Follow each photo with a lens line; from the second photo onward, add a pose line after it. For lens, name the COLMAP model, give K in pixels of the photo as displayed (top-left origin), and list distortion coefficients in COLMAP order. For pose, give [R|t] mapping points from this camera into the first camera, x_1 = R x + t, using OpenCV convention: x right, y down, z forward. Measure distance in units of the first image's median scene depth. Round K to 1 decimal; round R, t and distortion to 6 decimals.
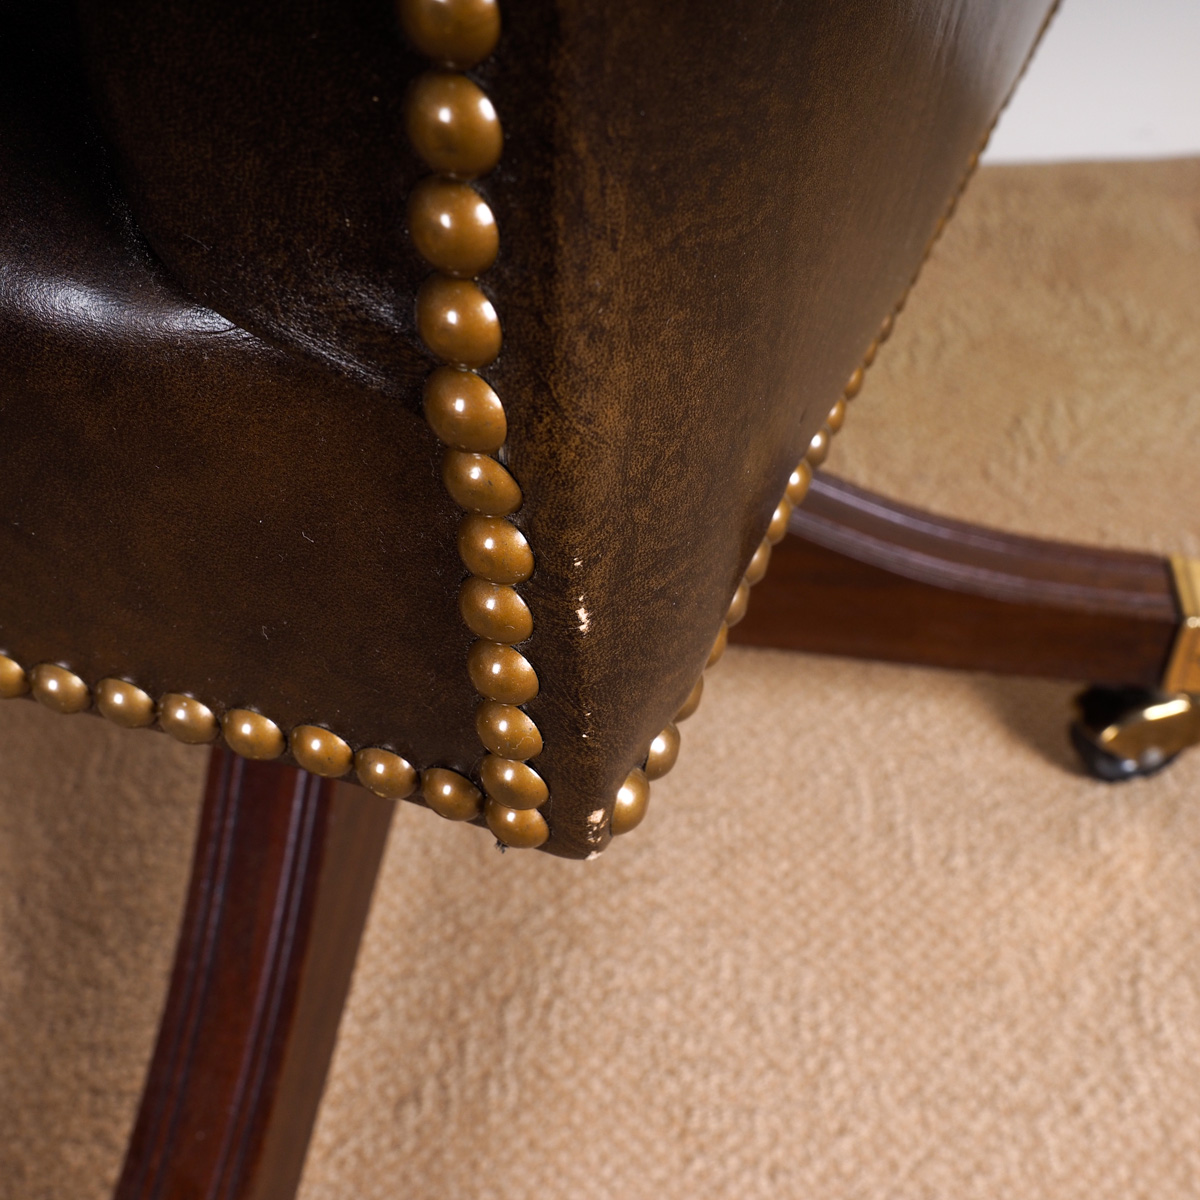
lens RADIAL K [[1455.2, 0, 591.7], [0, 1455.2, 600.6], [0, 0, 1]] dist [0.002895, 0.032005]
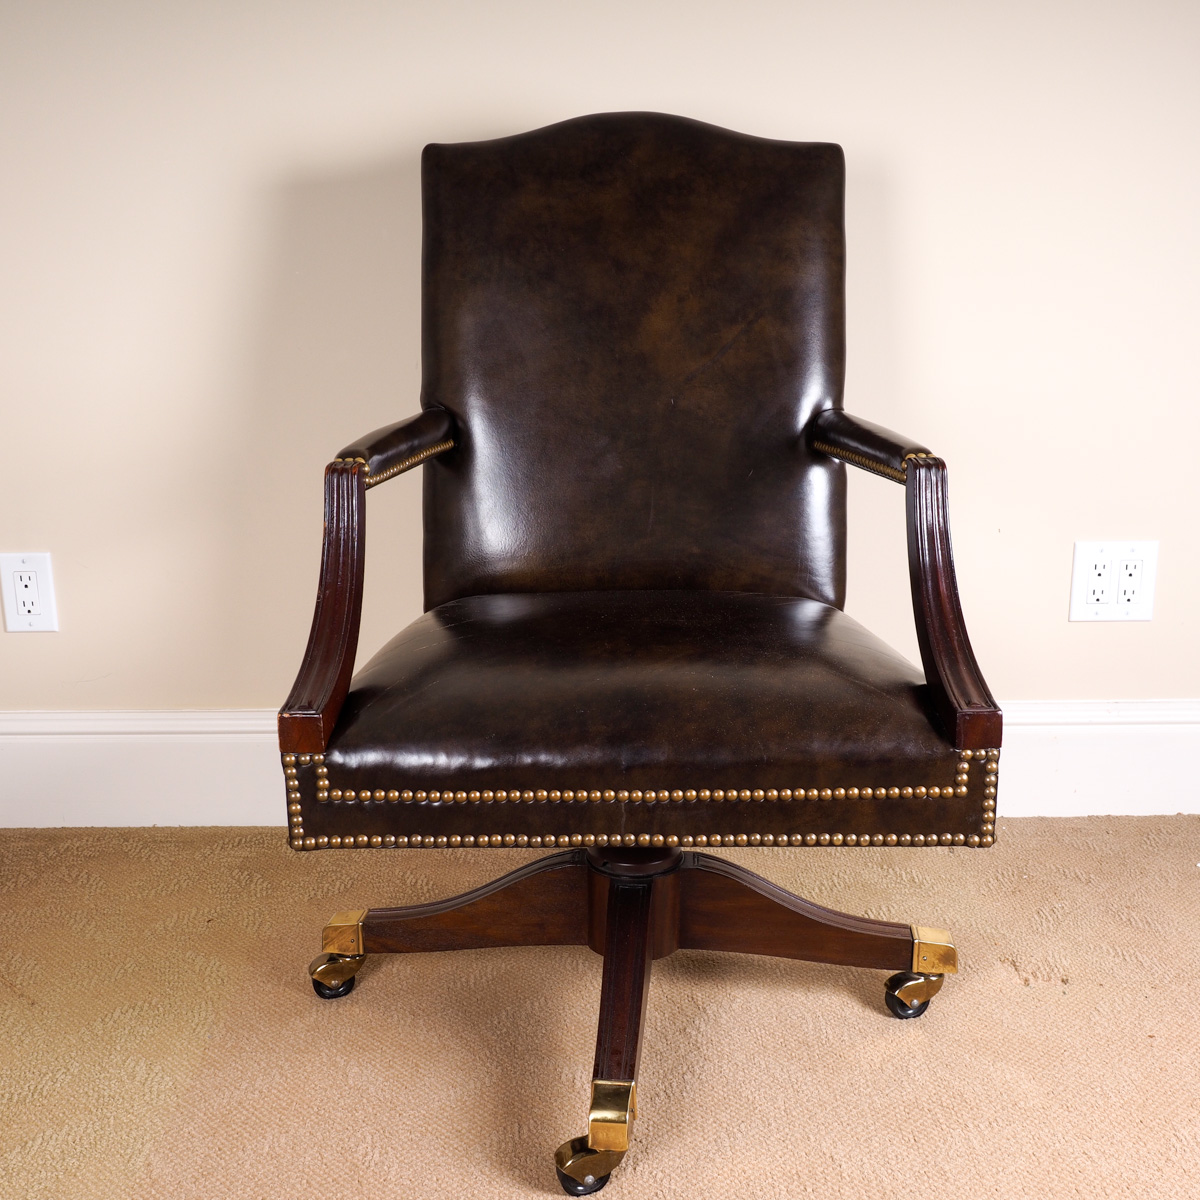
lens RADIAL K [[1488.9, 0, 602.6], [0, 1488.9, 619.7], [0, 0, 1]] dist [0.054460, -0.059381]
pose [[0.997927, 0.037416, 0.052367, -0.386791], [-0.008927, 0.886254, -0.463113, 0.812077], [-0.063739, 0.461686, 0.884751, -1.857500]]
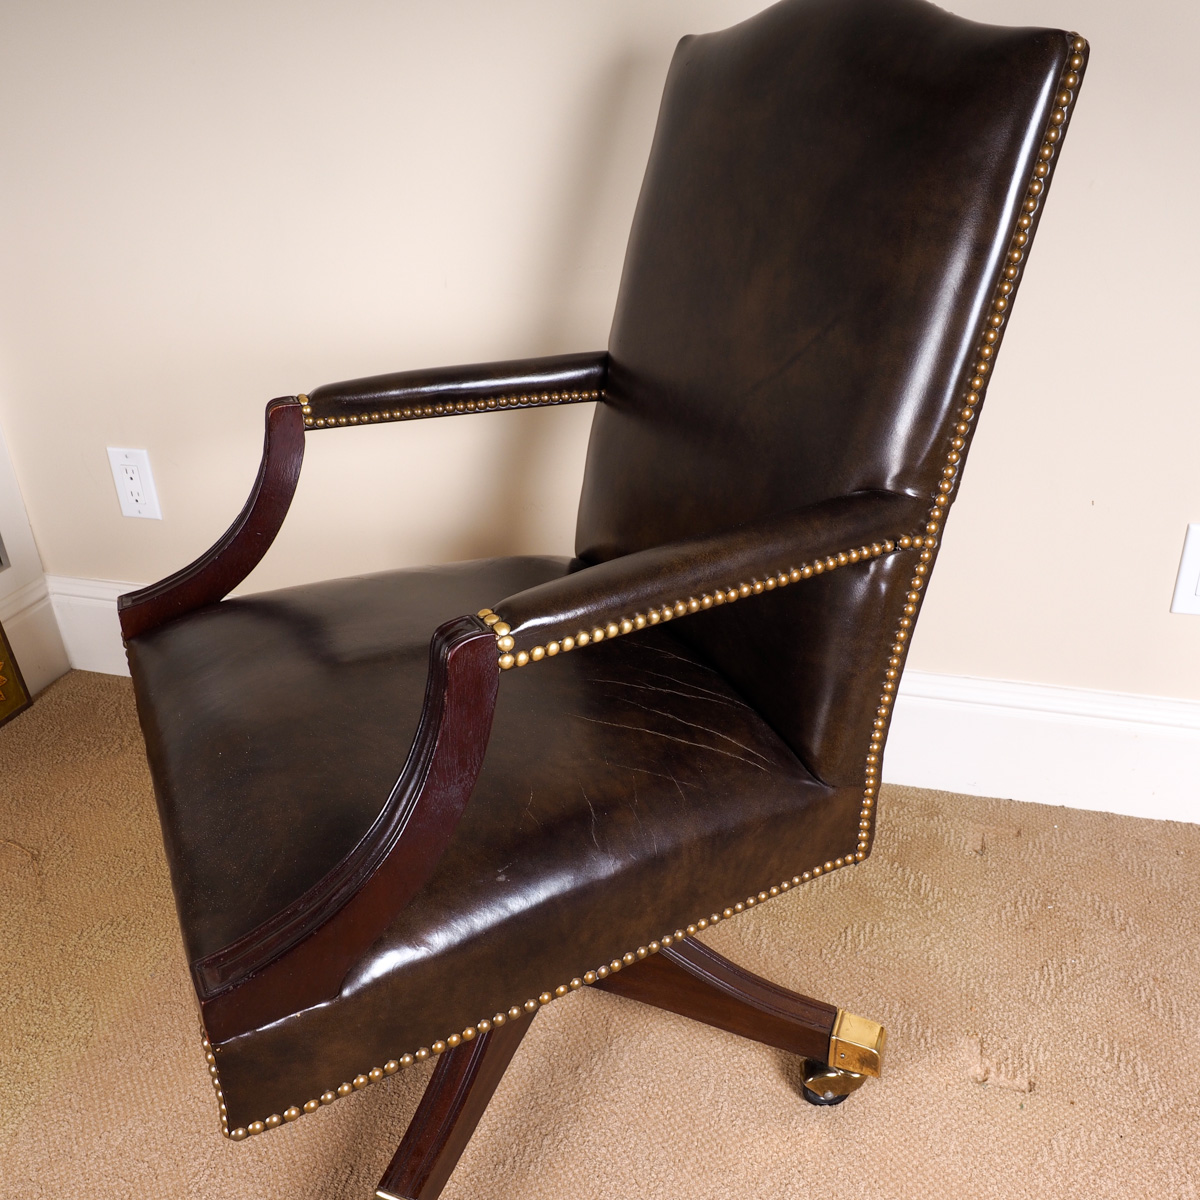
lens RADIAL K [[1153.5, 0, 582.1], [0, 1153.5, 621.9], [0, 0, 1]] dist [-0.004680, 0.017112]
pose [[0.965730, 0.134033, -0.222263, 0.328881], [-0.185135, 0.955908, -0.227960, -0.137914], [0.181909, 0.261296, 0.947963, -1.139008]]
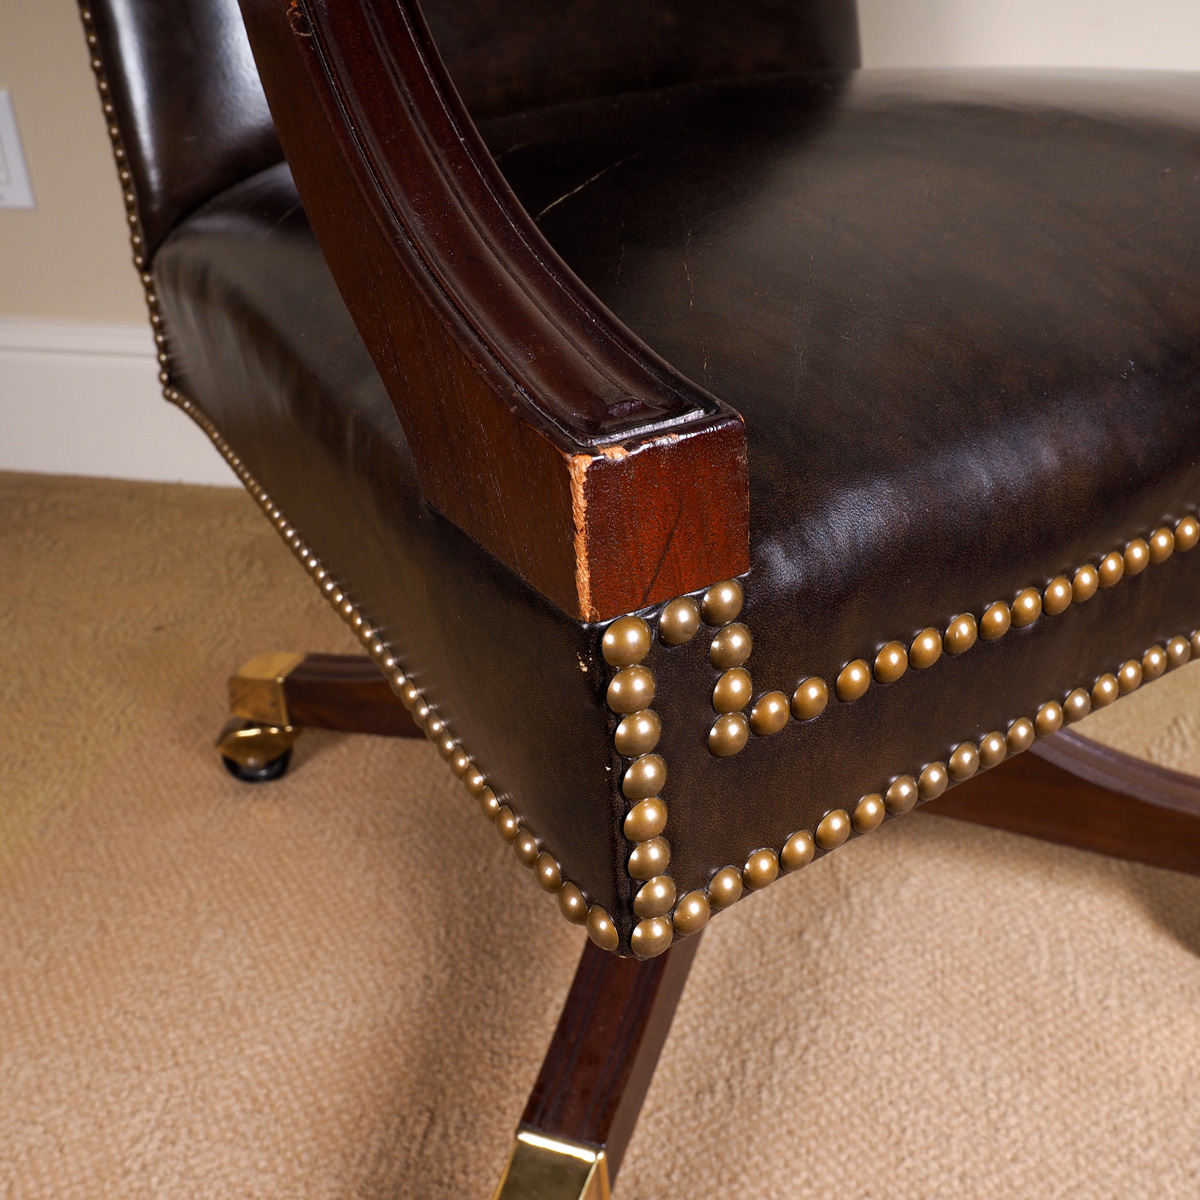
lens RADIAL K [[1287.1, 0, 600.0], [0, 1287.1, 600.0], [0, 0, 1]] dist [-0.003761, 0.027188]
pose [[0.980751, 0.113313, -0.159023, -0.075408], [-0.148649, 0.961349, -0.231757, 0.174031], [0.126616, 0.250934, 0.959688, -0.340015]]
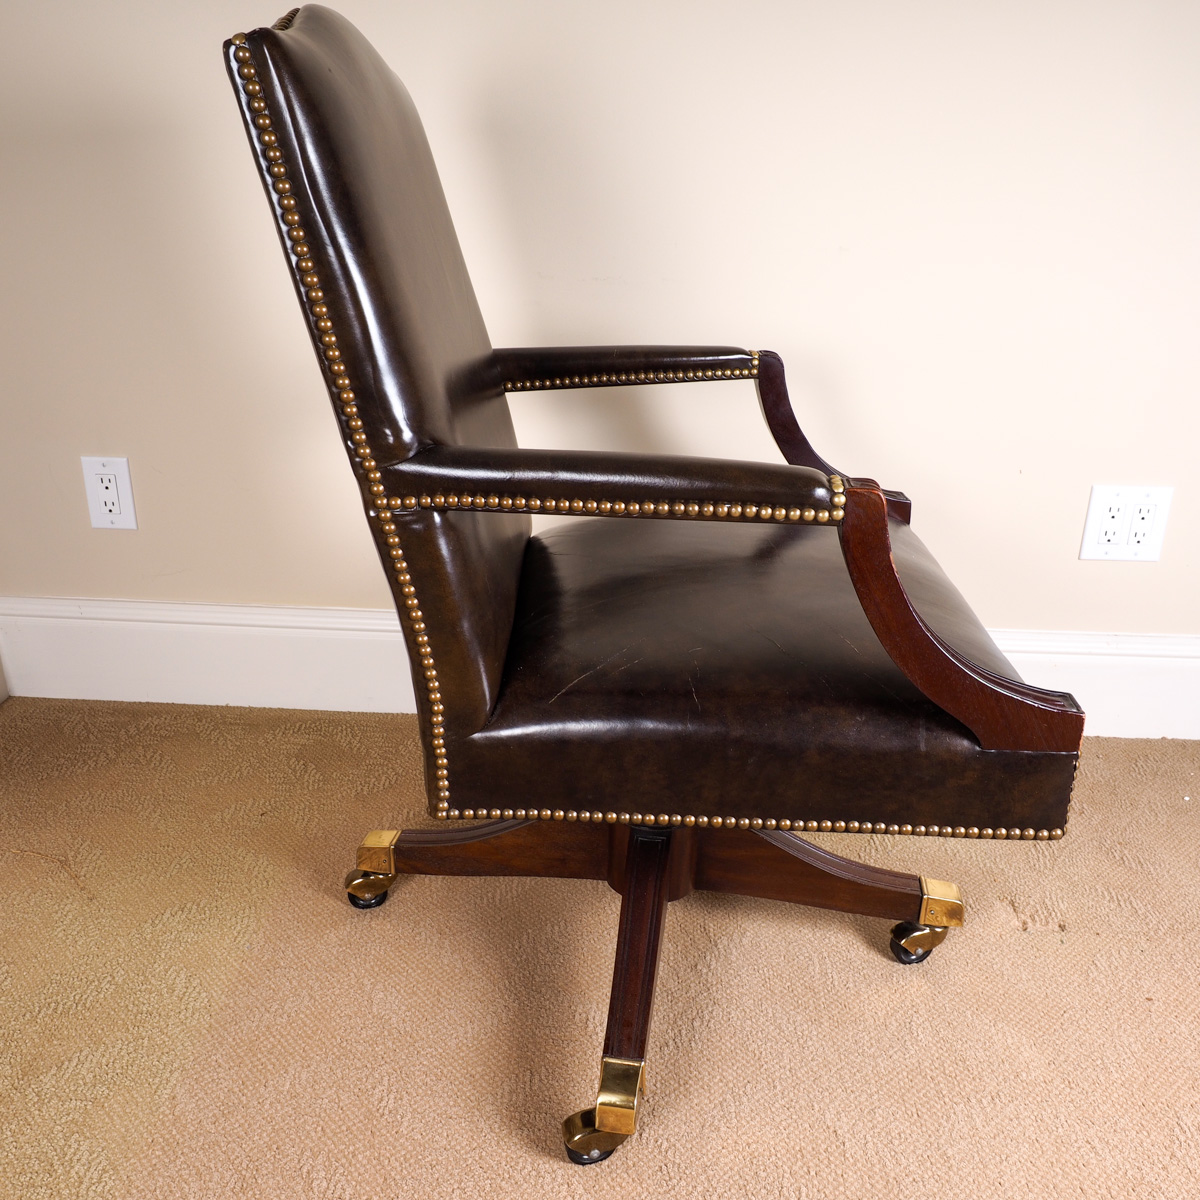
lens RADIAL K [[1159.0, 0, 600.0], [0, 1159.0, 600.0], [0, 0, 1]] dist [-0.006496, 0.032264]
pose [[0.997180, 0.071646, 0.022335, -0.345958], [-0.059475, 0.935964, -0.347037, 0.299859], [-0.045769, 0.344730, 0.937585, -1.381116]]
